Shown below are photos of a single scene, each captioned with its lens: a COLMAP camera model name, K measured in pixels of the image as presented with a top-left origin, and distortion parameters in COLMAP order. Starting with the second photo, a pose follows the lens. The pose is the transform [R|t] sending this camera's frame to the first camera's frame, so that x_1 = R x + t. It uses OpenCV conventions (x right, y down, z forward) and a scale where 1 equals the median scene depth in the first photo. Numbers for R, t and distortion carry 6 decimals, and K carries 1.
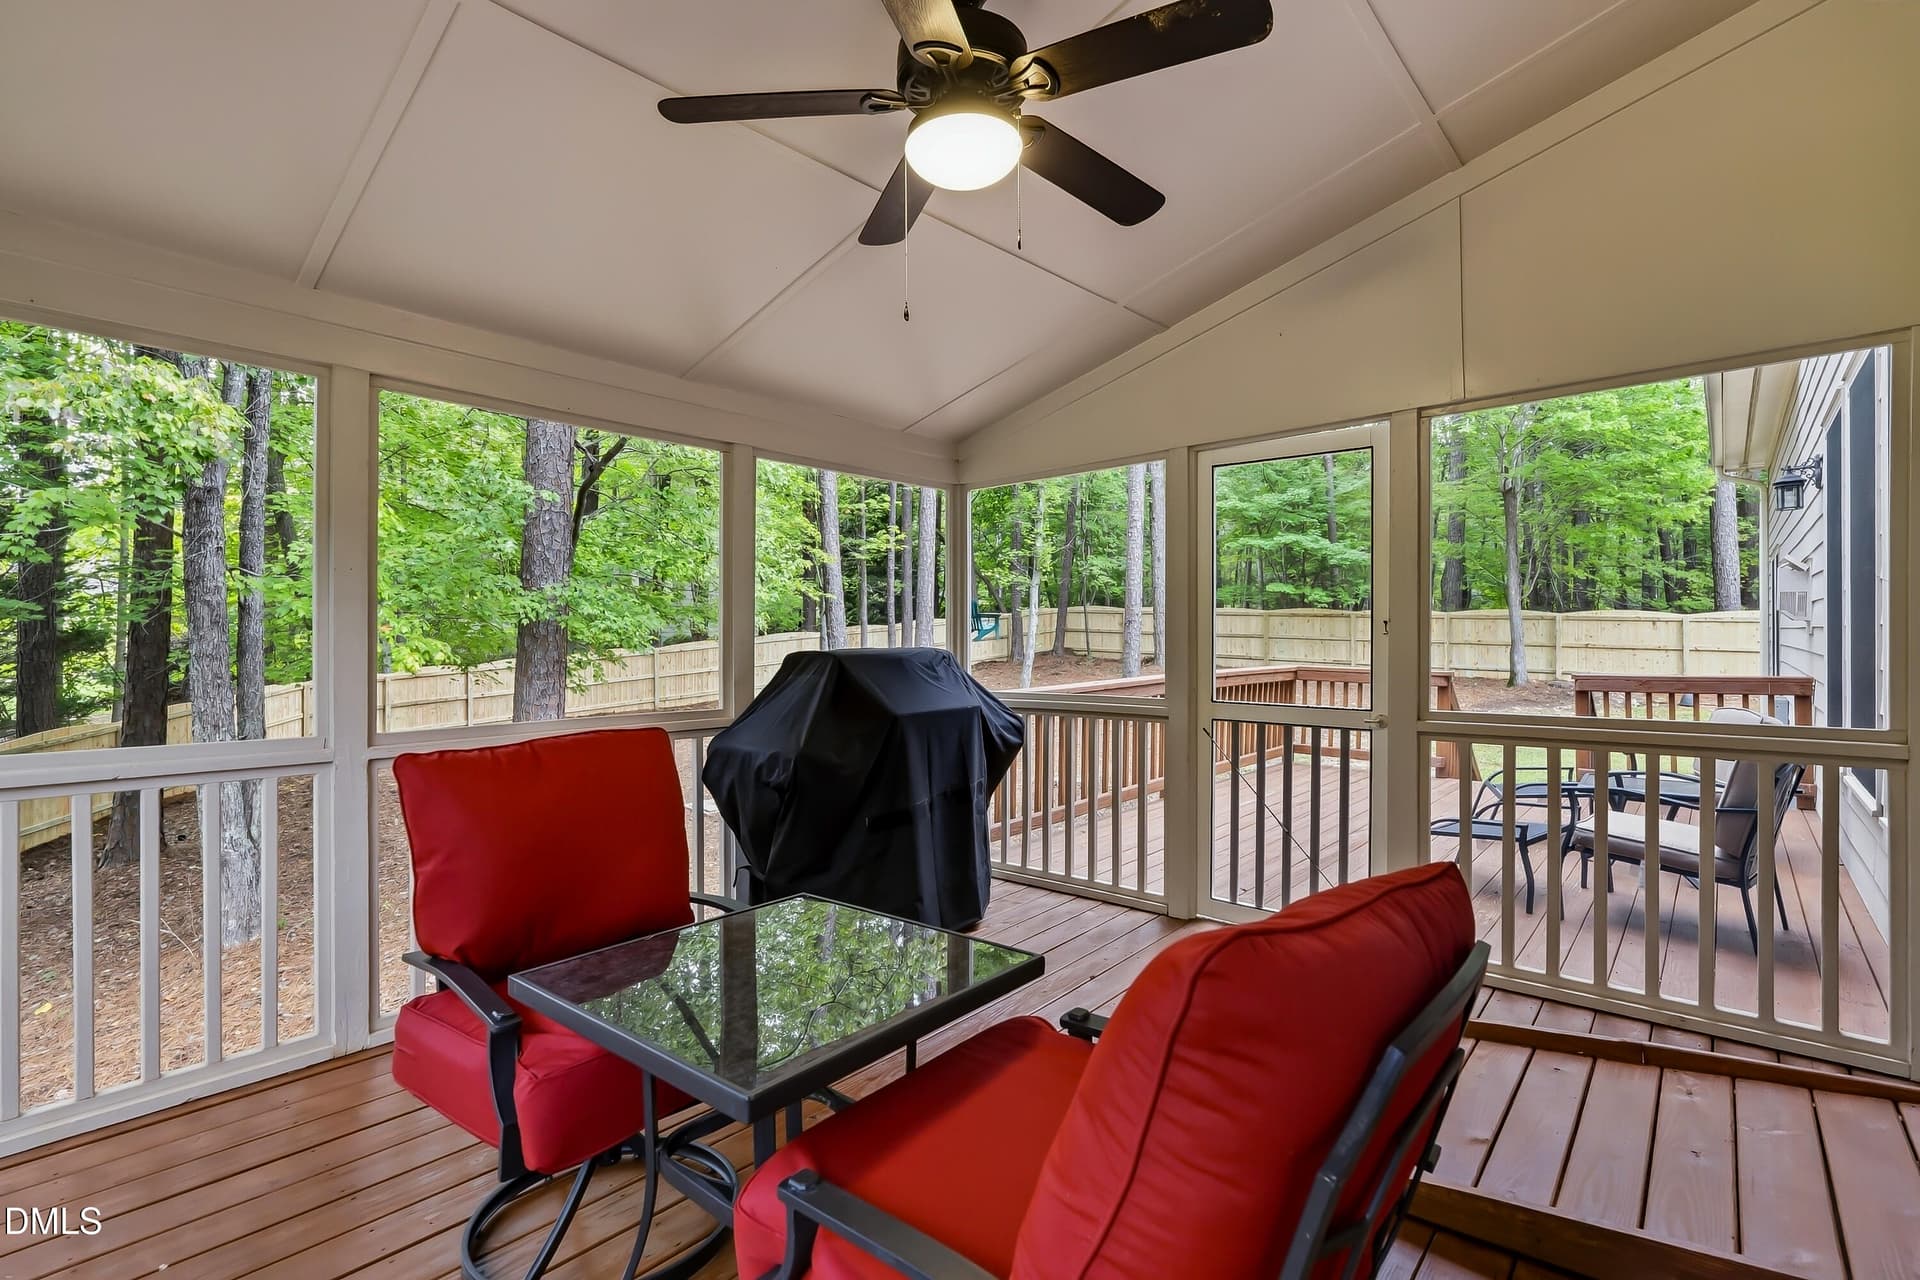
lens RADIAL K [[901.4, 0, 960.0], [0, 901.4, 640.0], [0, 0, 1]] dist [-0.000119, 0.001489]
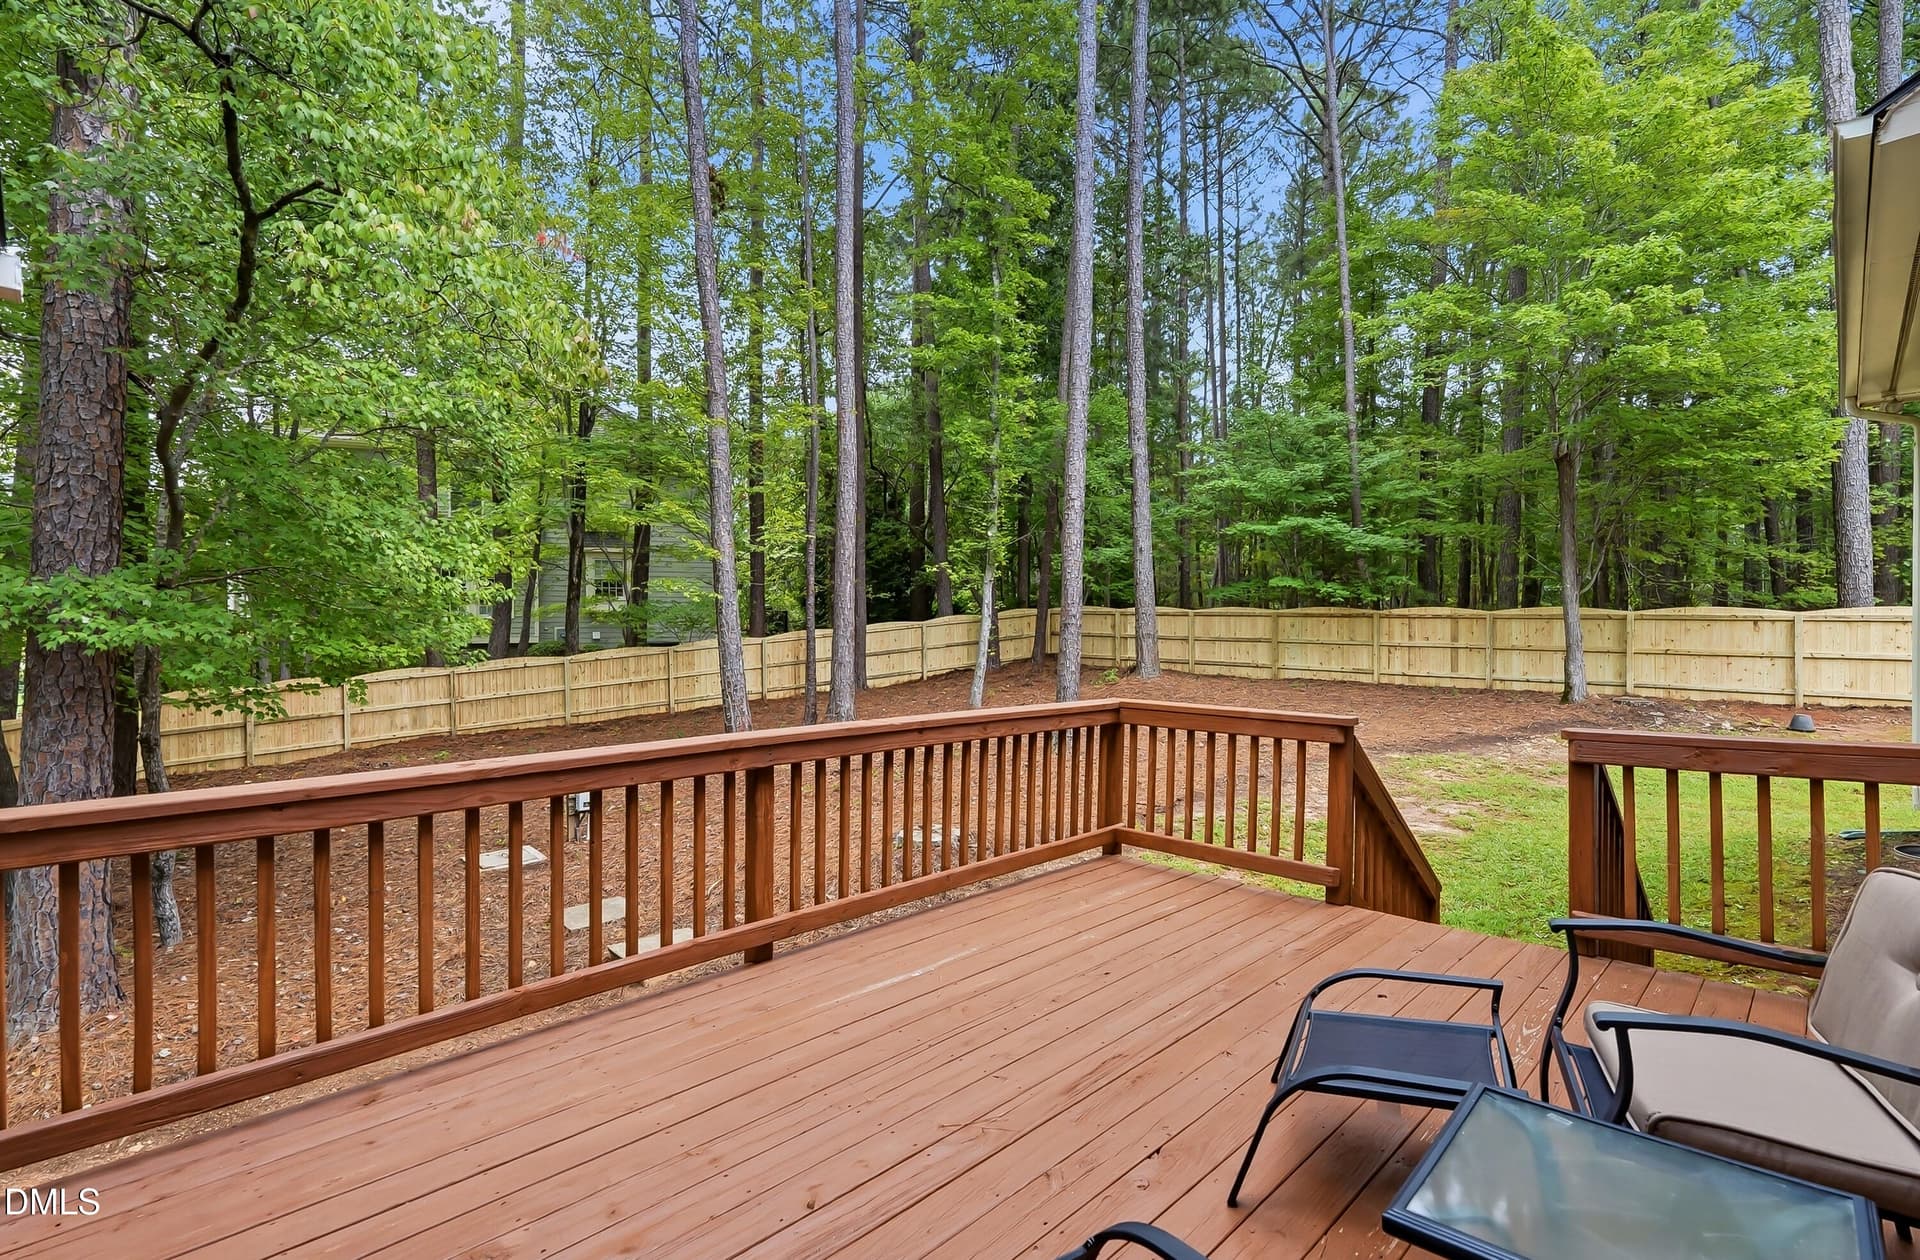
lens RADIAL K [[909.0, 0, 959.8], [0, 909.0, 659.9], [0, 0, 1]] dist [-0.001883, -0.000154]
pose [[0.997638, -0.002543, -0.068648, 0.129553], [0.003938, 0.999788, 0.020190, -0.005000], [0.068583, -0.020412, 0.997437, 0.160195]]
